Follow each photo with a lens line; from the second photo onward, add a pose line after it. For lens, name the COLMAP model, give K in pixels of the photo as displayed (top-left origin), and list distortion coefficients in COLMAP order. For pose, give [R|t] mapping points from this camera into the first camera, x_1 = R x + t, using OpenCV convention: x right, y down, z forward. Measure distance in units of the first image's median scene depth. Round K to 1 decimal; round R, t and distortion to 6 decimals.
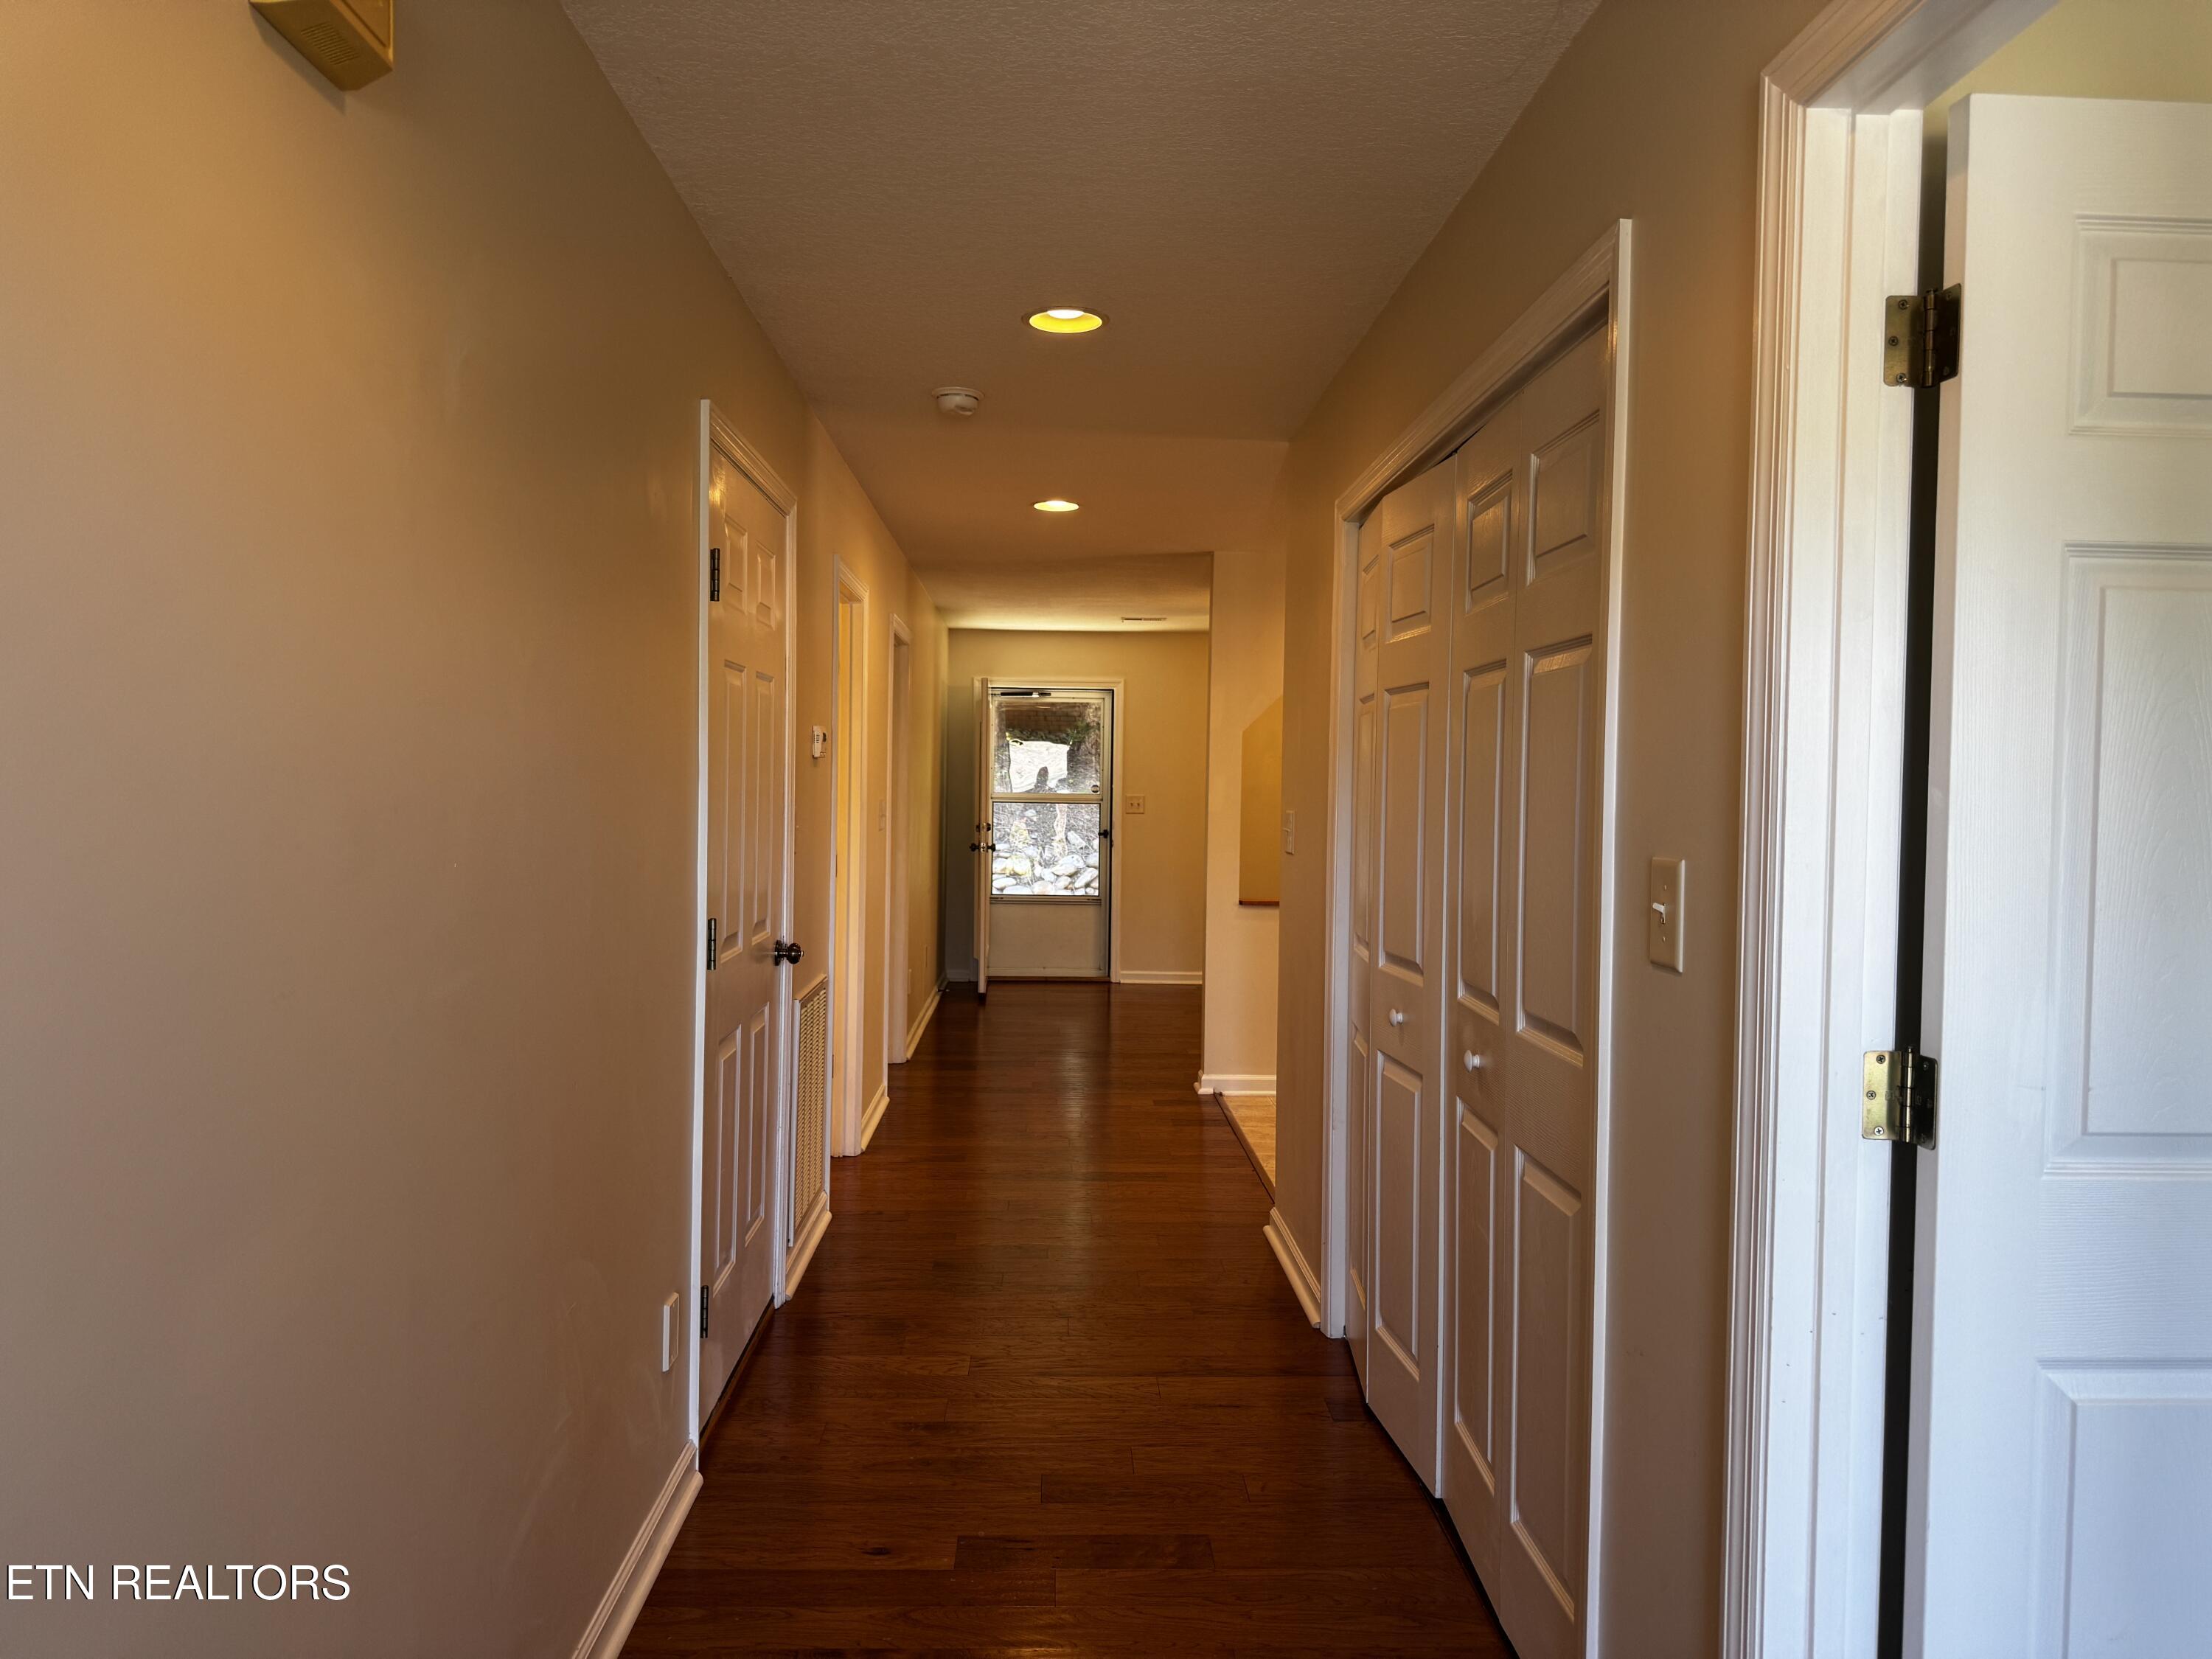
lens RADIAL K [[1549.5, 0, 1110.5], [0, 1549.5, 830.7], [0, 0, 1]] dist [0.020909, -0.018266]
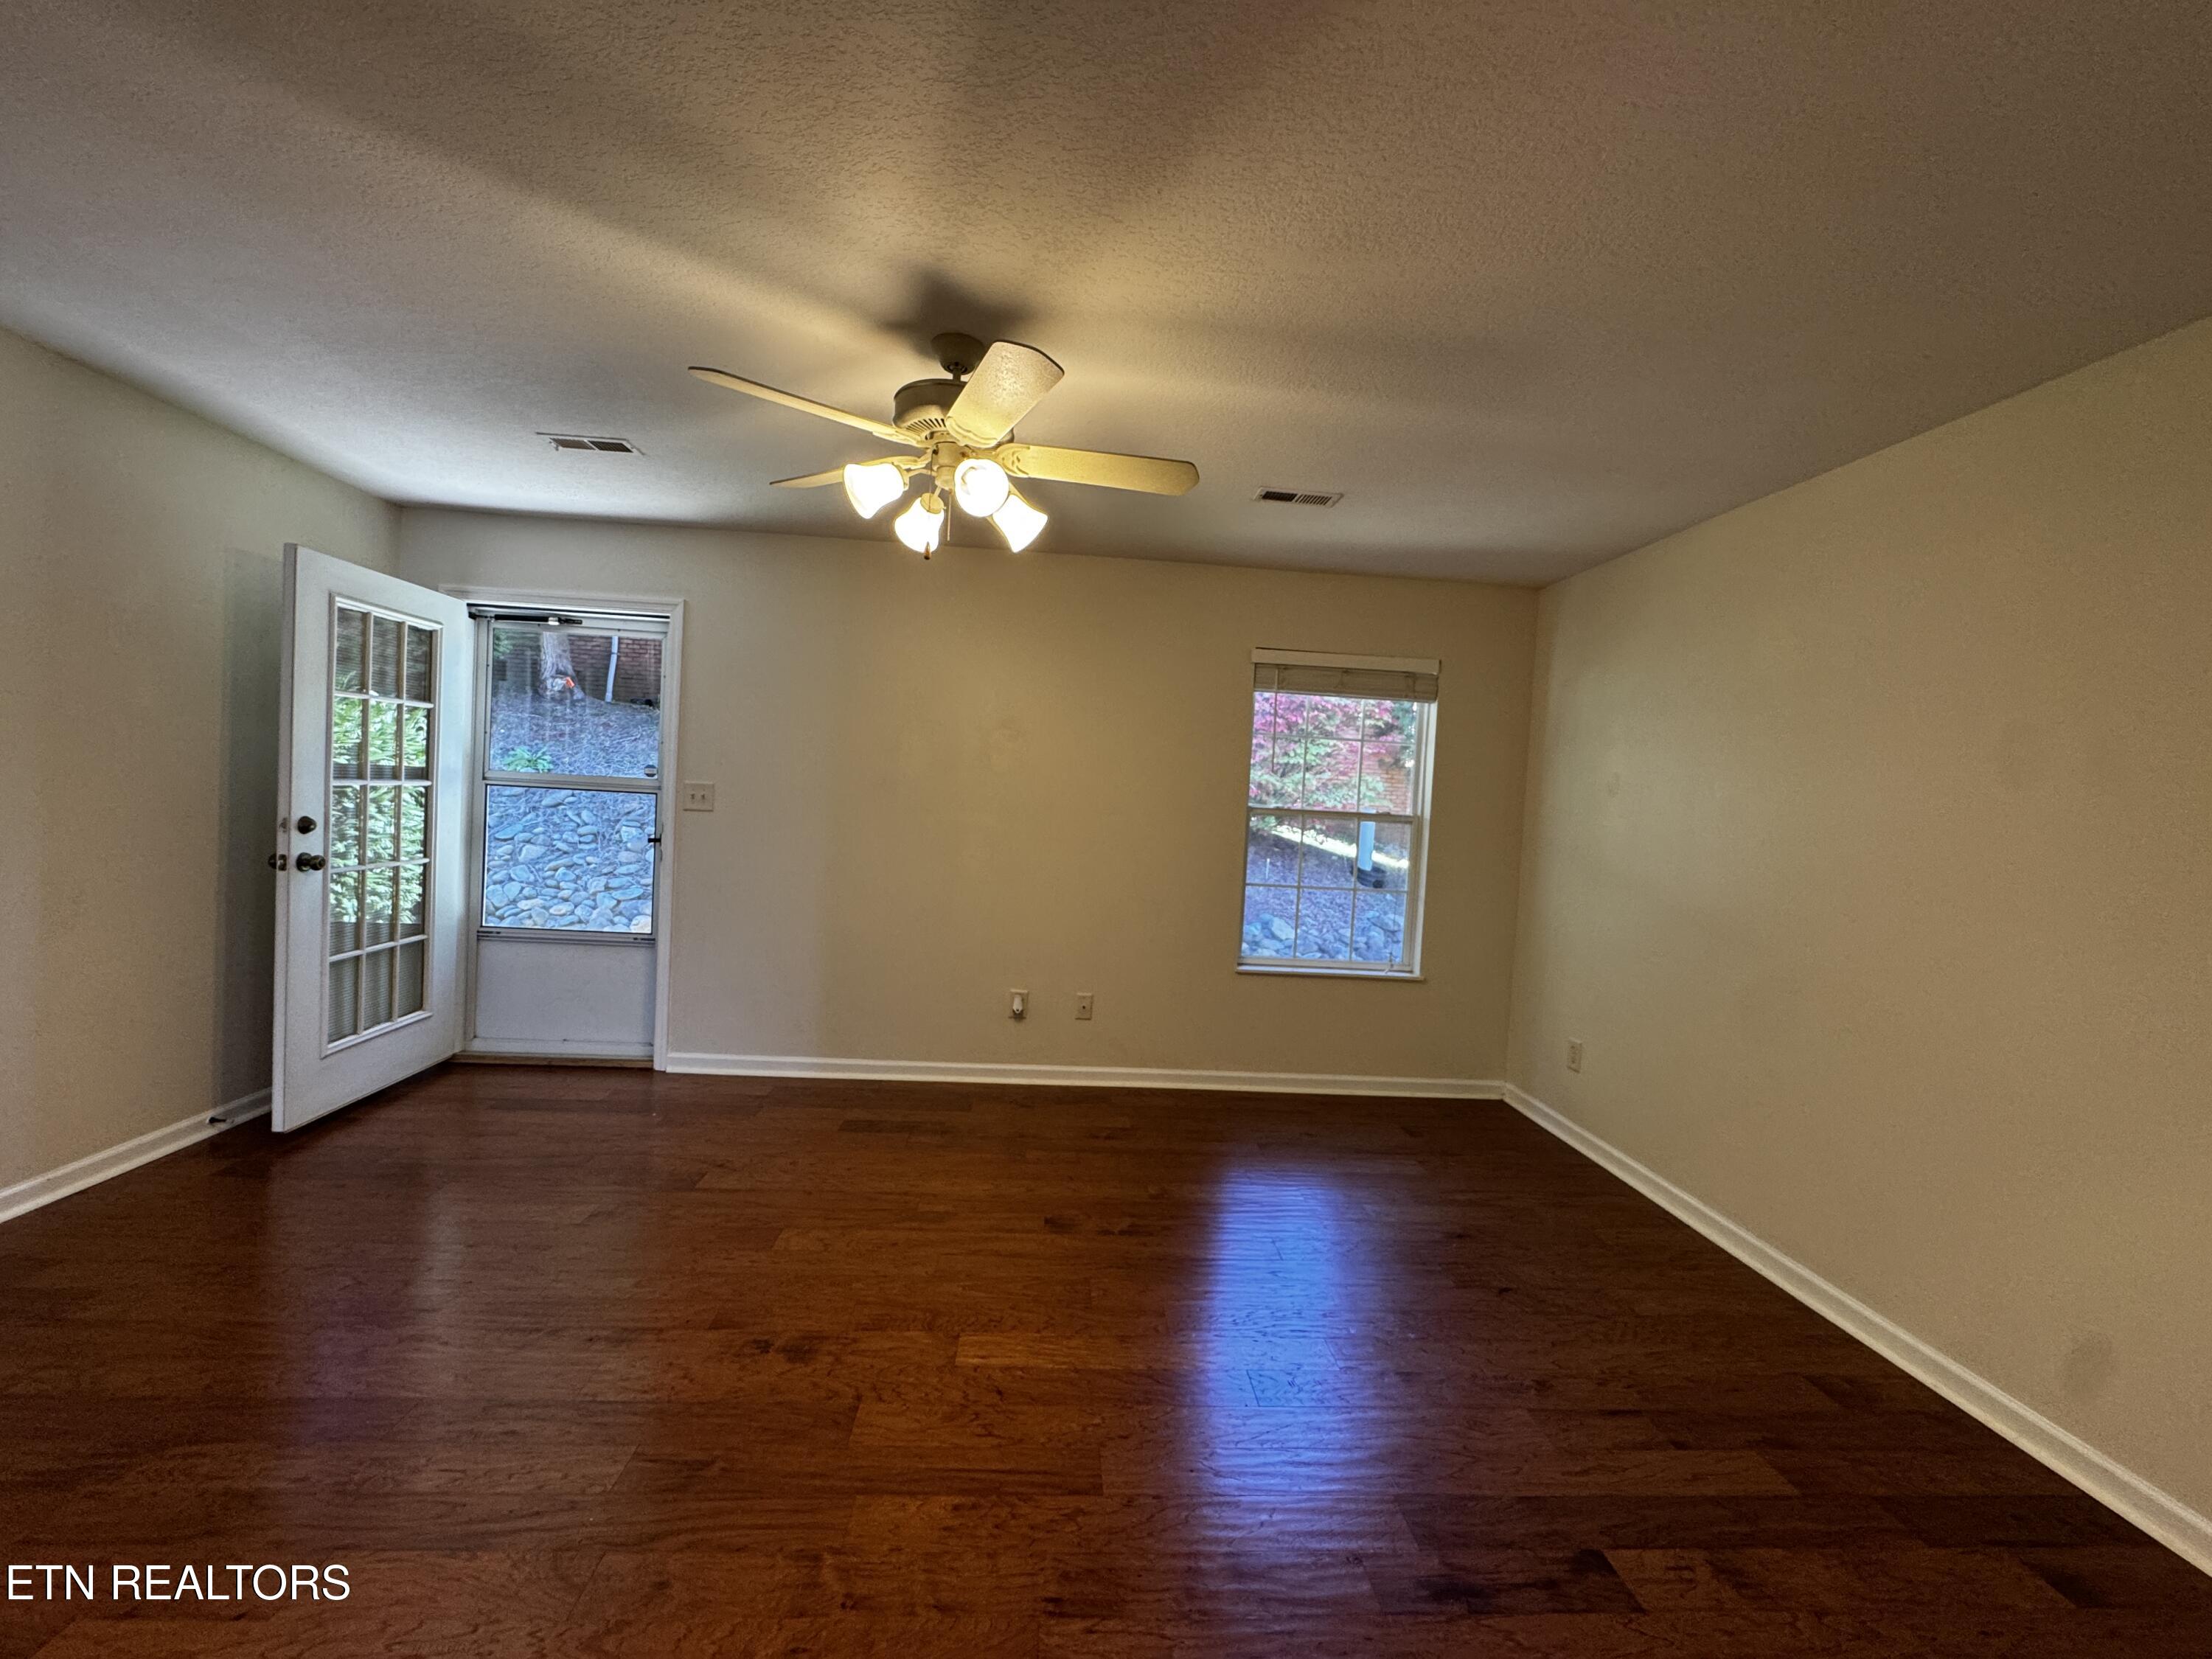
lens RADIAL K [[887.0, 0, 1109.7], [0, 887.0, 826.5], [0, 0, 1]] dist [-0.005696, 0.000987]
pose [[0.998949, 0.036957, 0.027125, 0.176749], [-0.037053, 0.999309, 0.003053, -0.011962], [-0.026994, -0.004055, 0.999627, 0.625069]]
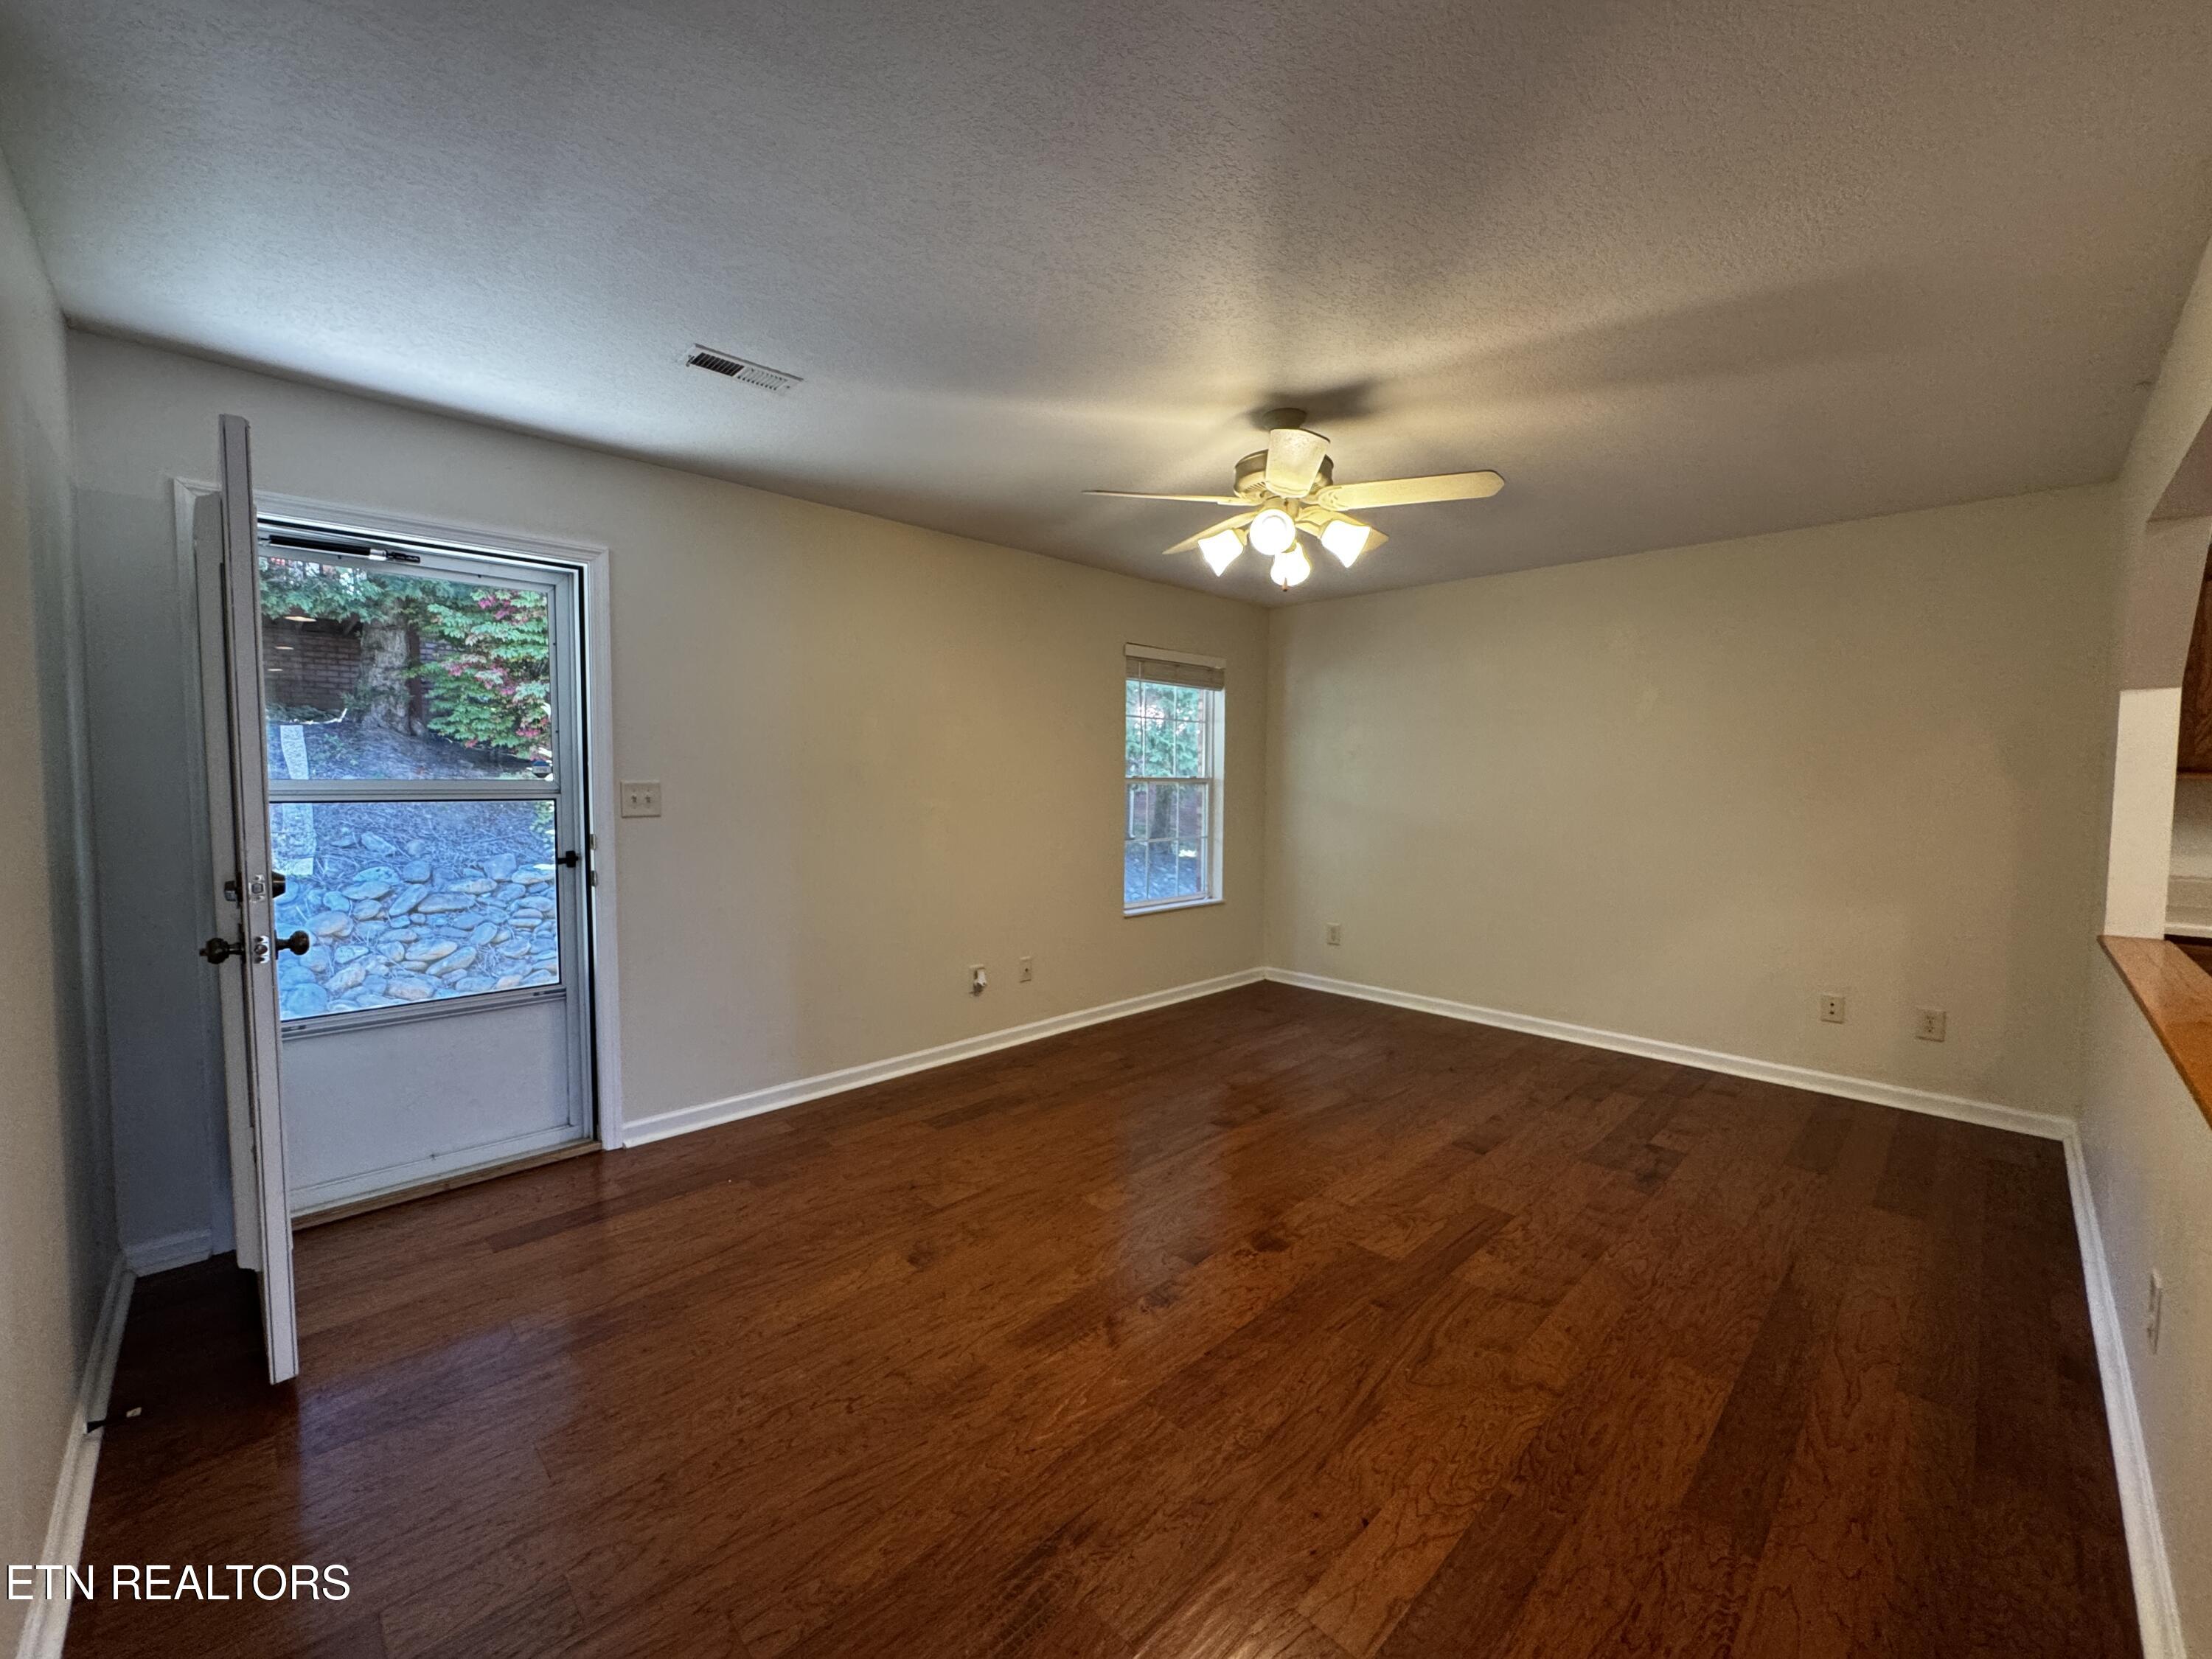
lens RADIAL K [[887.0, 0, 1105.0], [0, 887.0, 821.2], [0, 0, 1]] dist [-0.005696, 0.000987]
pose [[0.740066, -0.045027, 0.671026, -0.067348], [0.025735, 0.998922, 0.038645, -0.016866], [-0.672042, -0.011331, 0.740426, 0.676316]]
